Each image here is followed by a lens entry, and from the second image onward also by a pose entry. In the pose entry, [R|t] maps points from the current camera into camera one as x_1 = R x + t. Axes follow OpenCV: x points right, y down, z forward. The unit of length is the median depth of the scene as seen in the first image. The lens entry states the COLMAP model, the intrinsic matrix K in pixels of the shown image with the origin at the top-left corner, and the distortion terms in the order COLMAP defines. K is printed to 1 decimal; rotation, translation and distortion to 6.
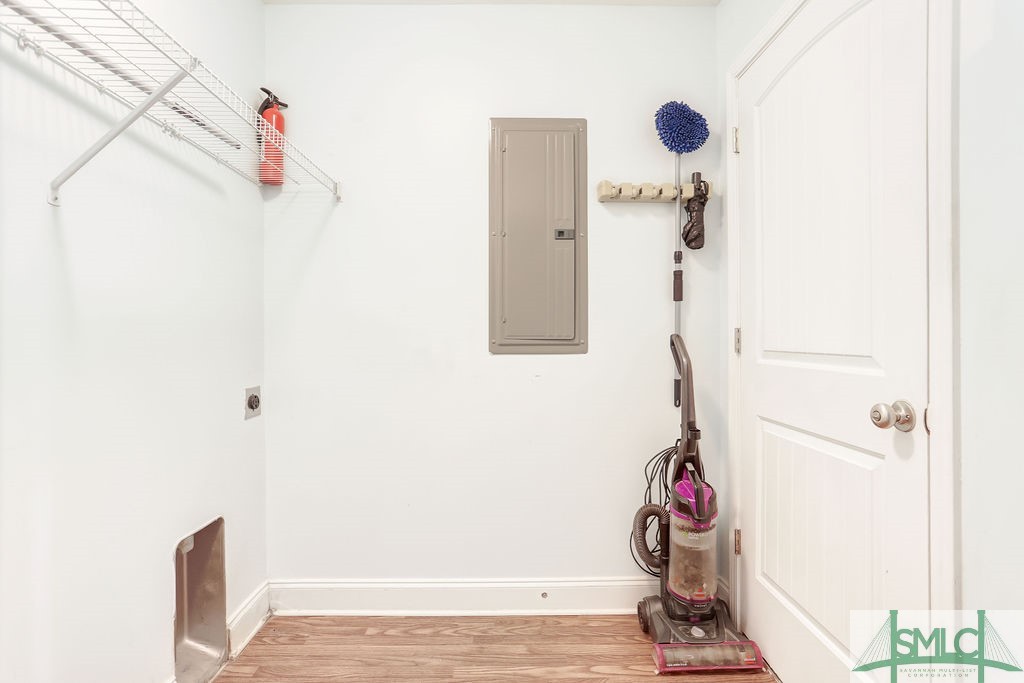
lens RADIAL K [[484.7, 0, 512.0], [0, 484.7, 341.5], [0, 0, 1]] dist [-0.031562, 0.028135]
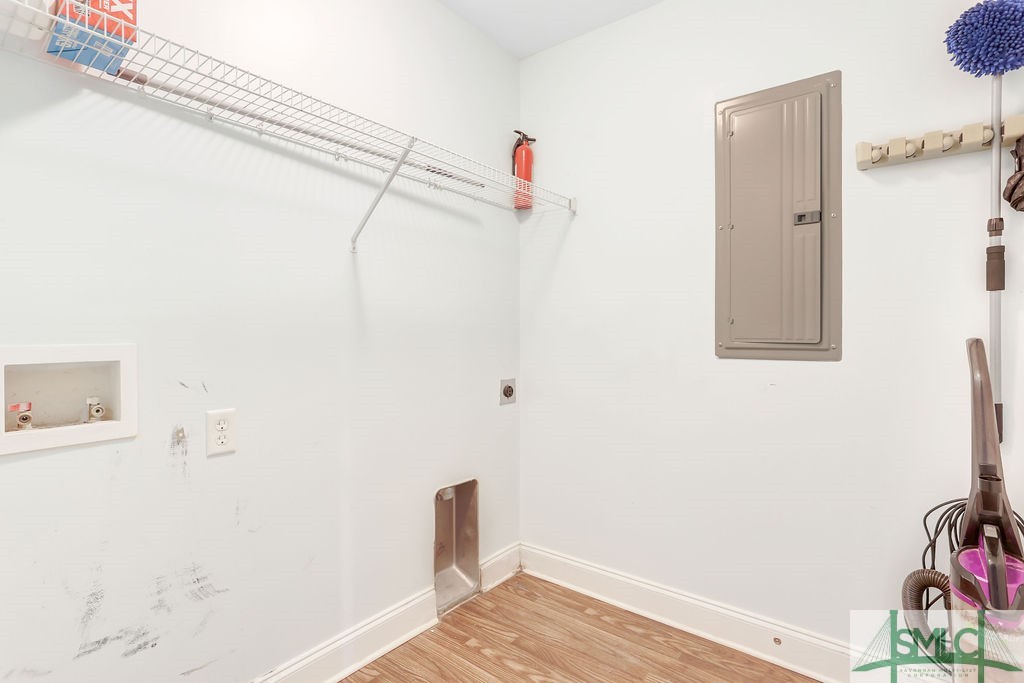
lens RADIAL K [[484.7, 0, 512.0], [0, 484.7, 341.5], [0, 0, 1]] dist [-0.031562, 0.028135]
pose [[0.800200, 0.013418, -0.599583, 0.207928], [-0.013853, 0.999896, 0.003887, -0.003639], [0.599573, 0.005196, 0.800303, 0.030391]]
